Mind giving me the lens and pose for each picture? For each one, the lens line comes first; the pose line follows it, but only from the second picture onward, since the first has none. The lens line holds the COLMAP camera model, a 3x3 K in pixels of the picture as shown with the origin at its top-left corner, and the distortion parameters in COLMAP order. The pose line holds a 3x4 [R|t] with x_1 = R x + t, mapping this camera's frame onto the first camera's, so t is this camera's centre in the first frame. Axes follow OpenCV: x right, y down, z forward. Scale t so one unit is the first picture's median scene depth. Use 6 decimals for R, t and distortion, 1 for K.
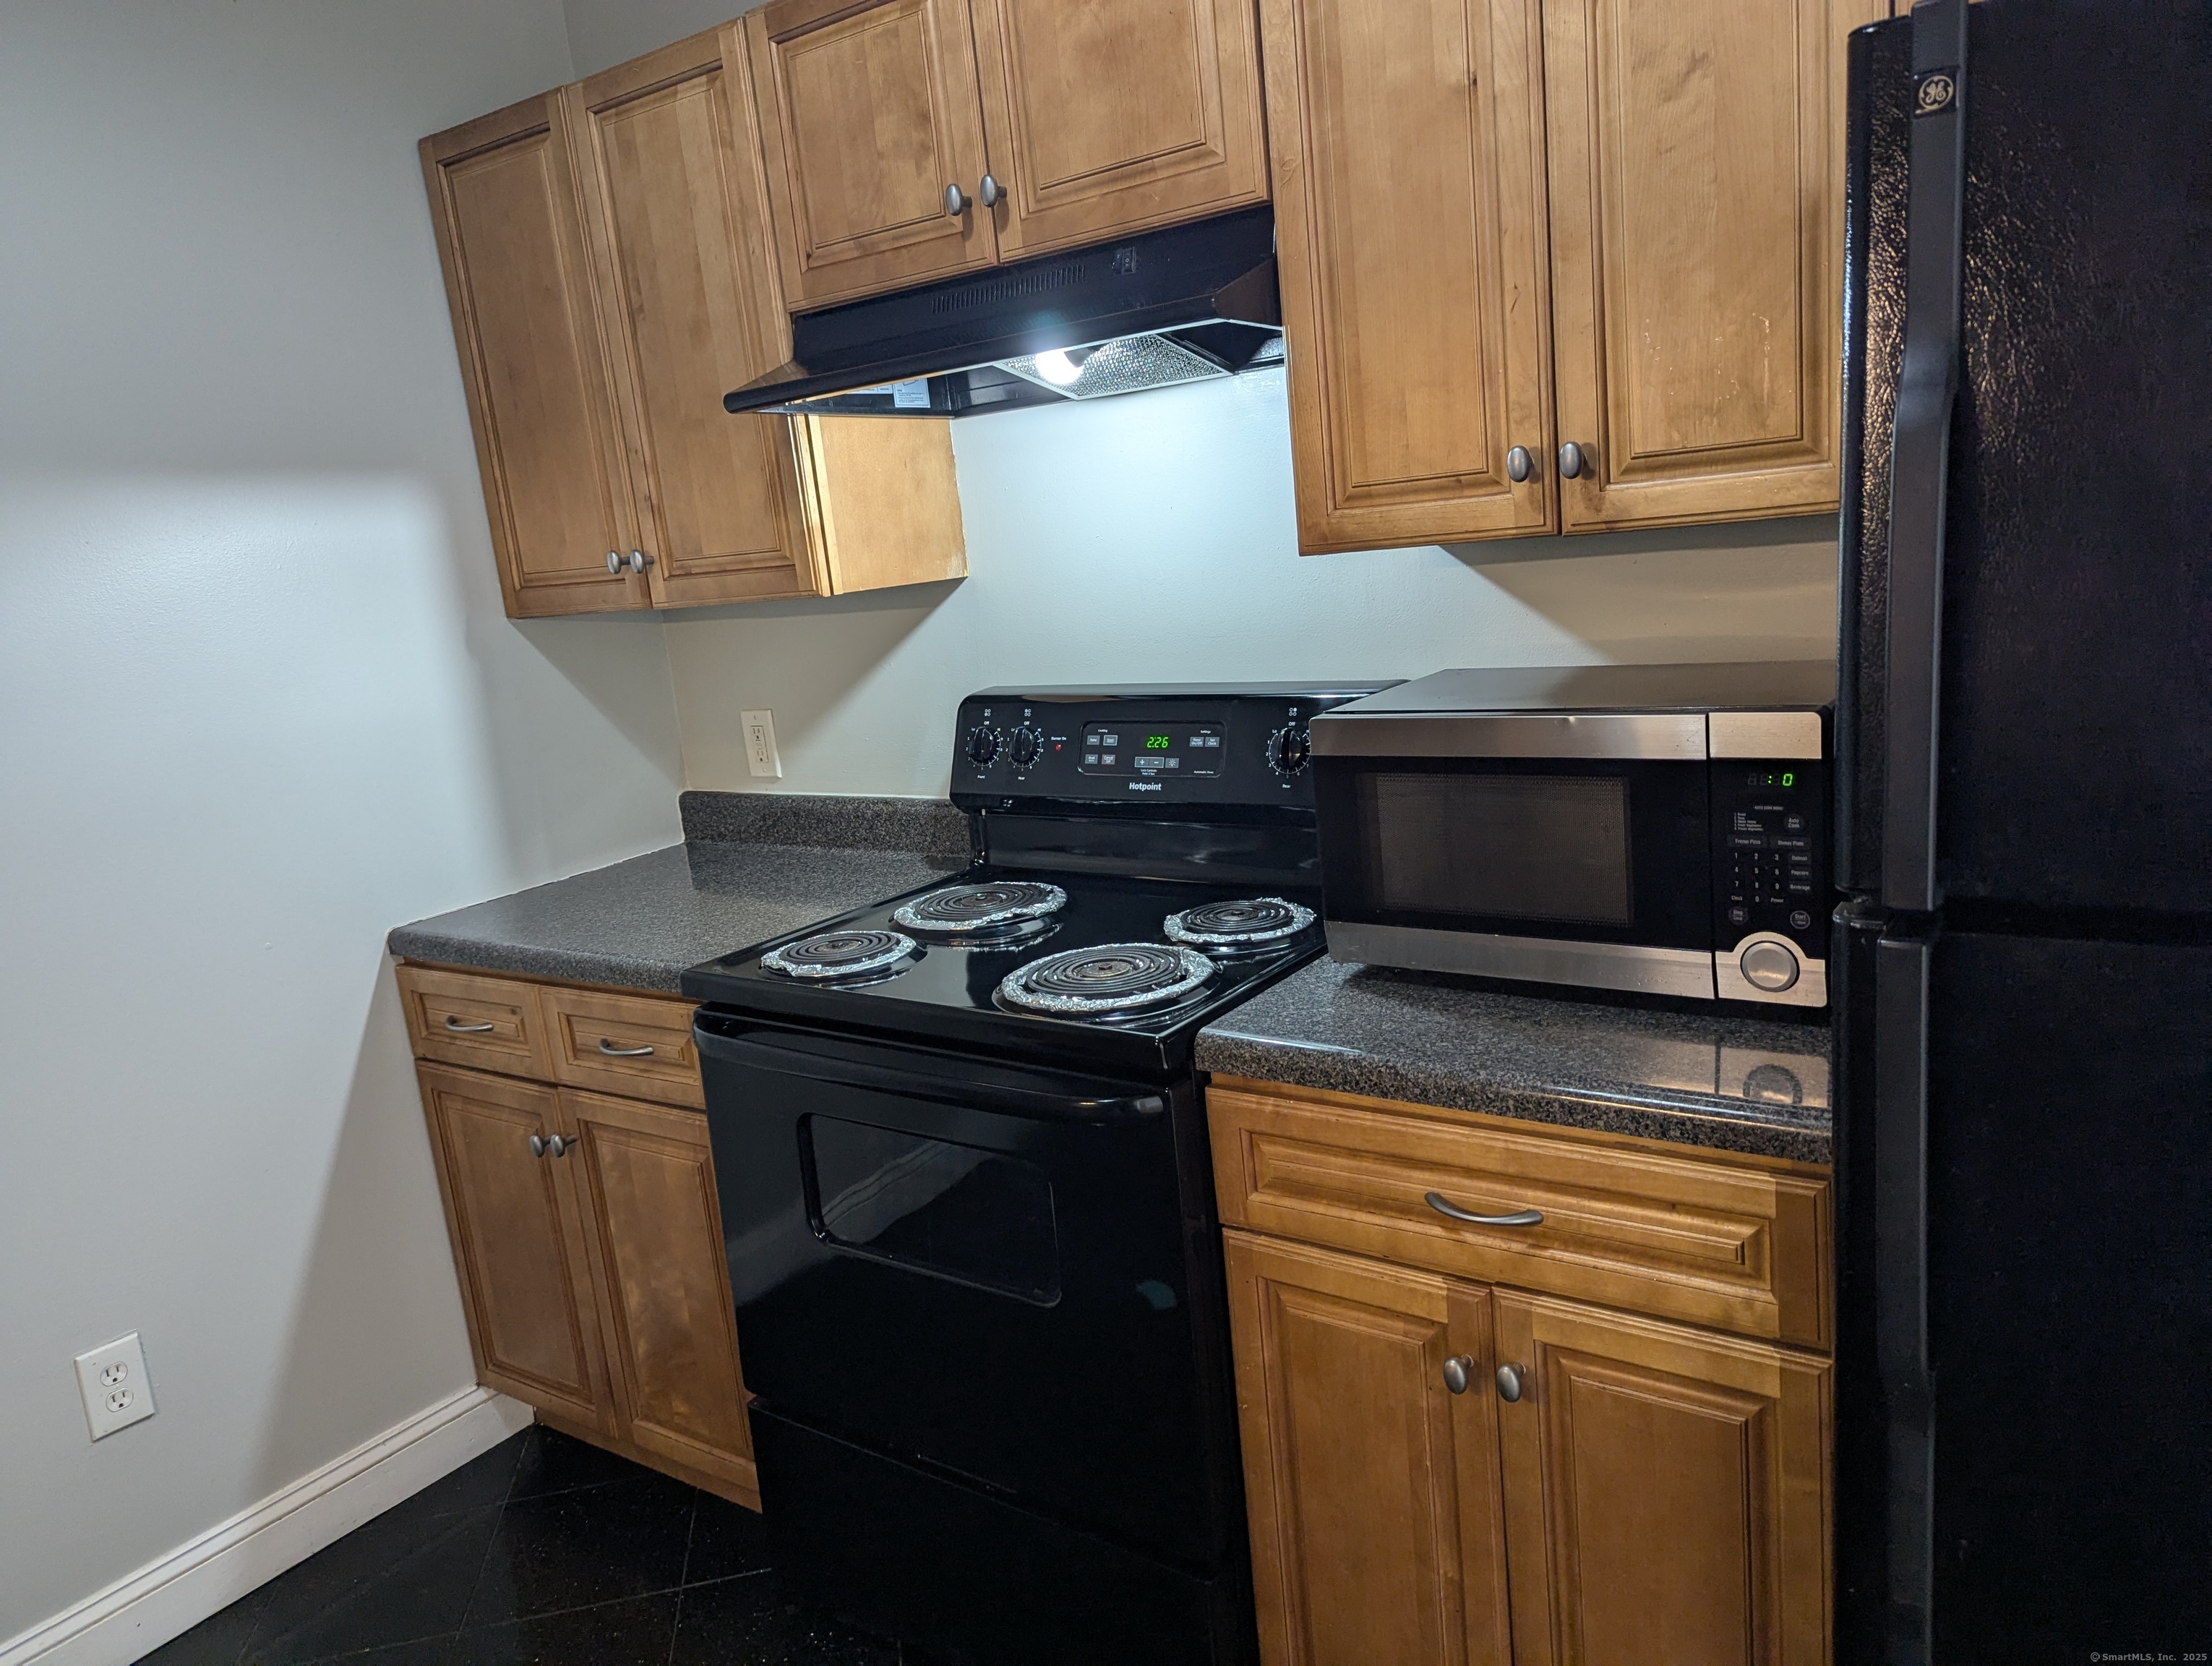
lens RADIAL K [[1525.6, 0, 1109.2], [0, 1525.6, 843.7], [0, 0, 1]] dist [0.030012, -0.000714]
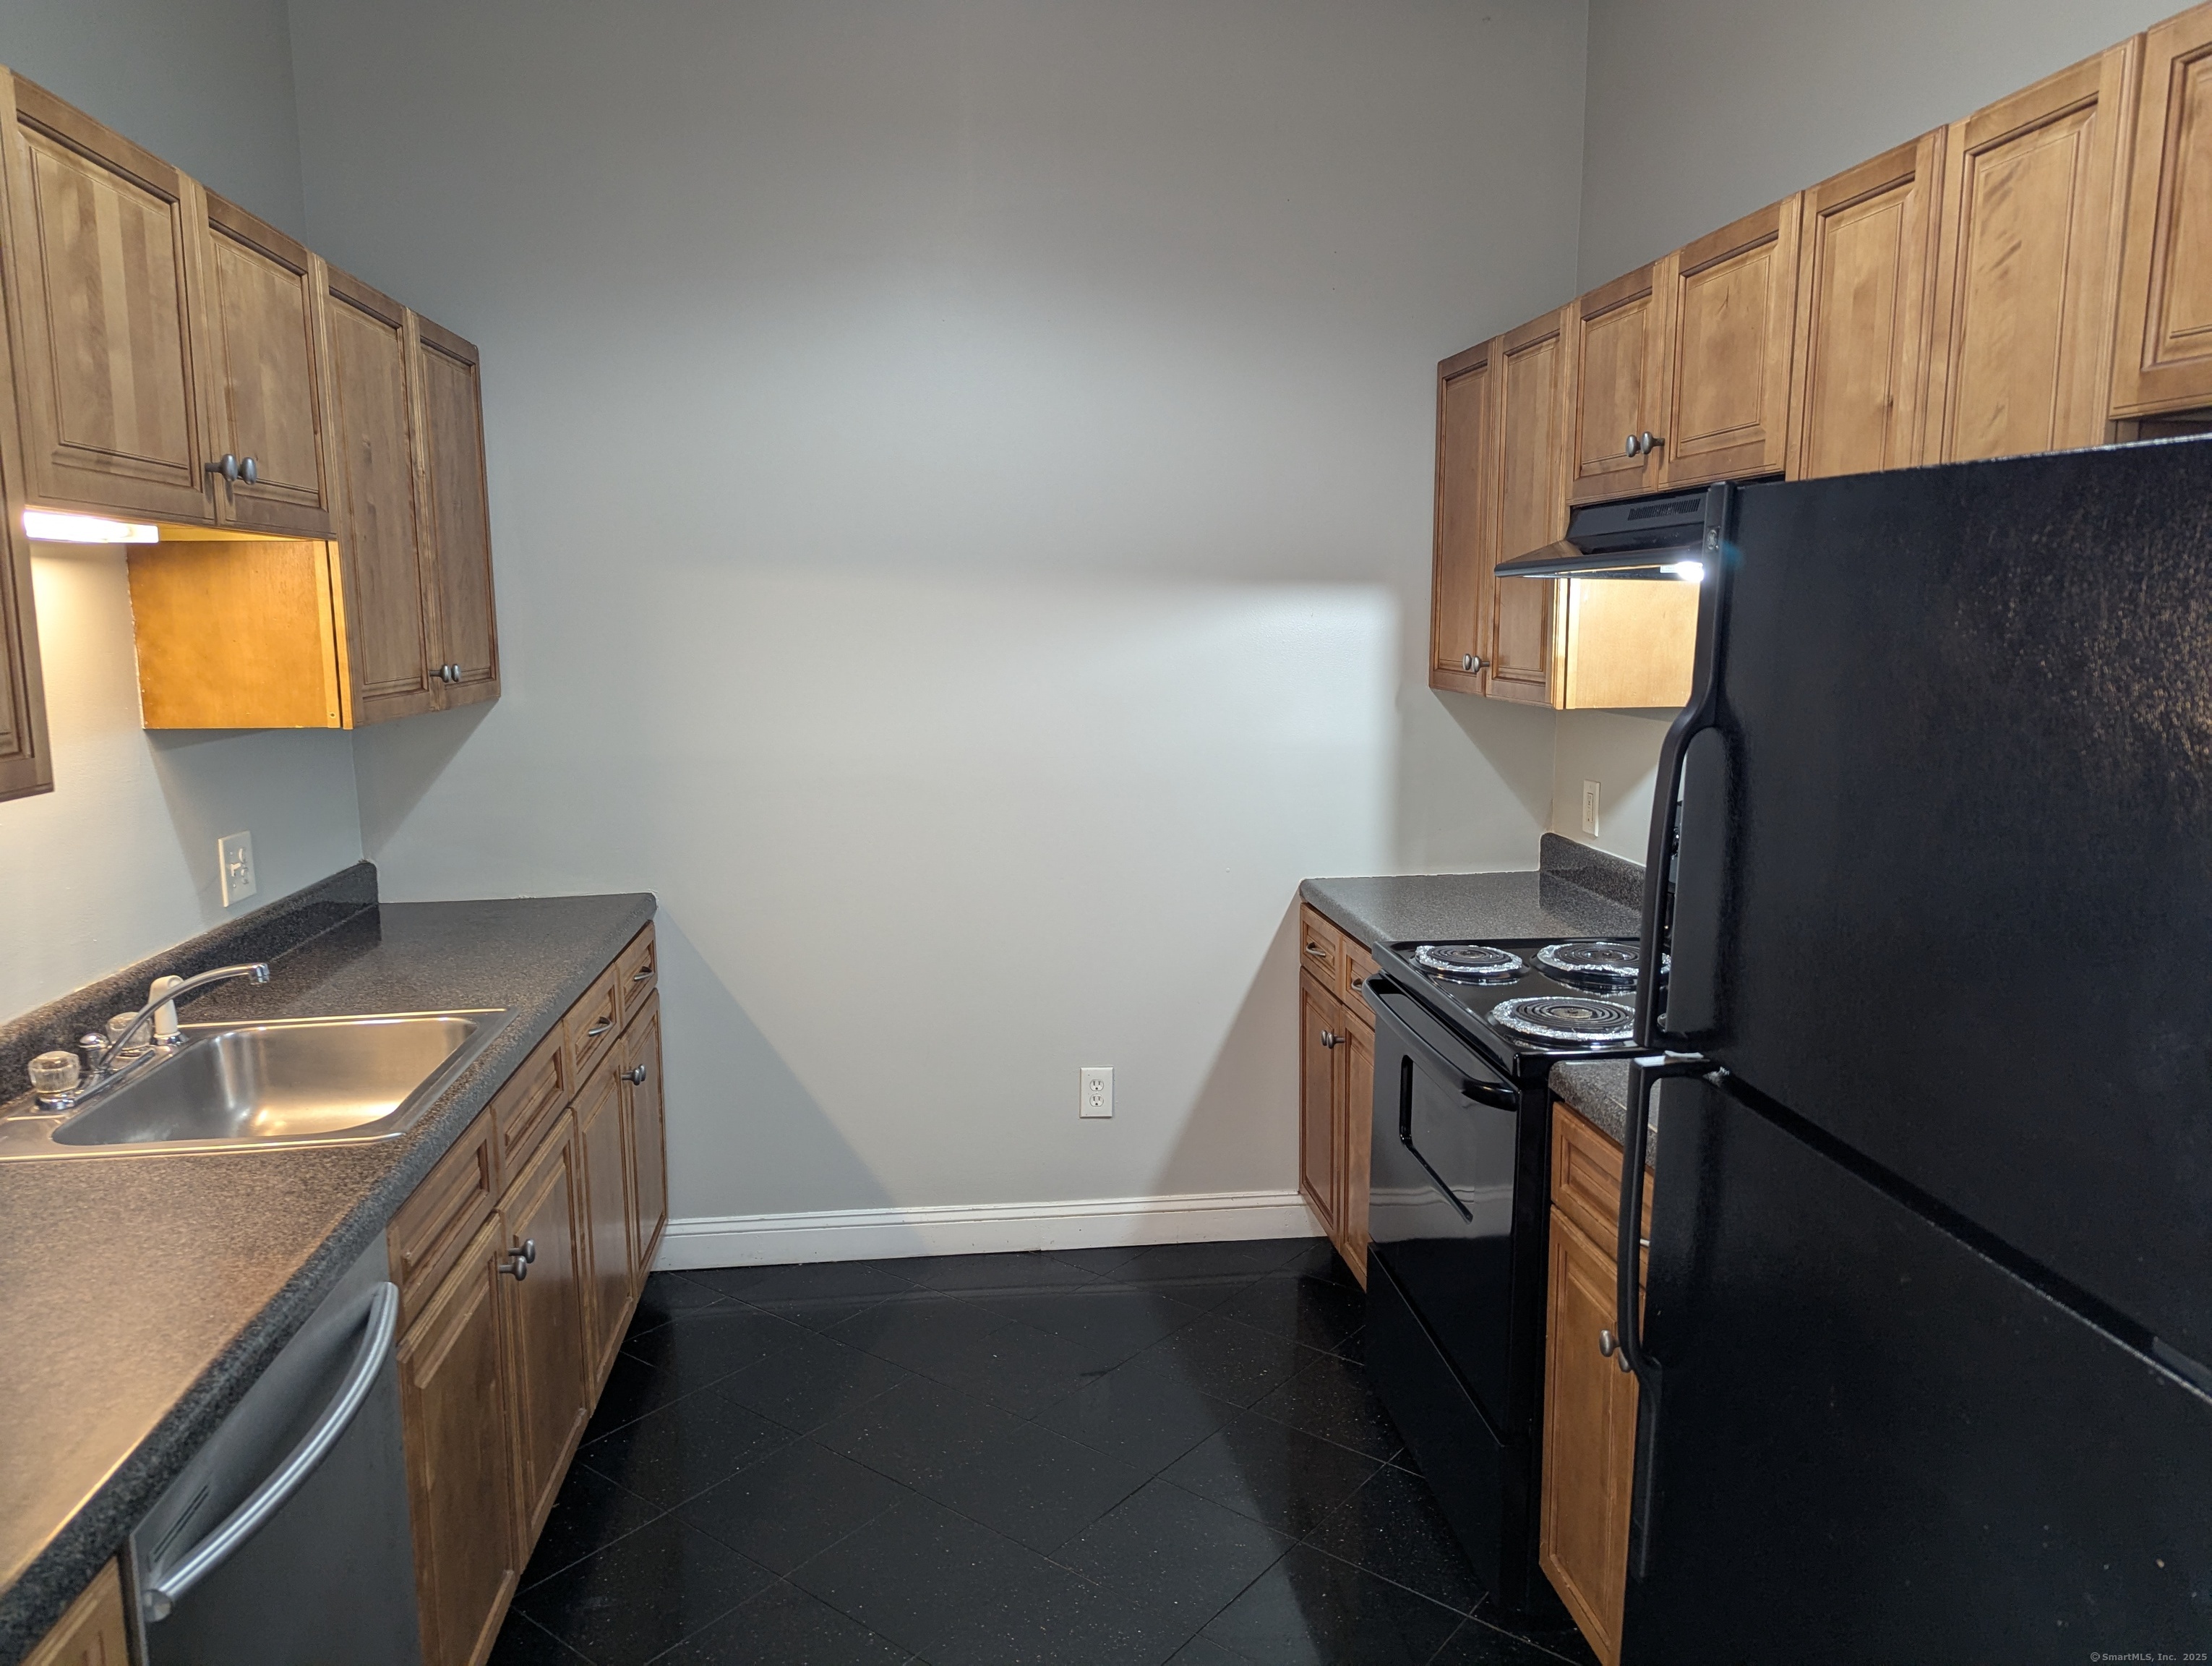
lens RADIAL K [[1580.7, 0, 1104.7], [0, 1580.7, 854.2], [0, 0, 1]] dist [0.046246, -0.004441]
pose [[0.654465, 0.212229, -0.725696, 0.599587], [-0.211458, 0.972874, 0.093814, -0.083256], [0.725921, 0.092056, 0.681590, -0.241446]]
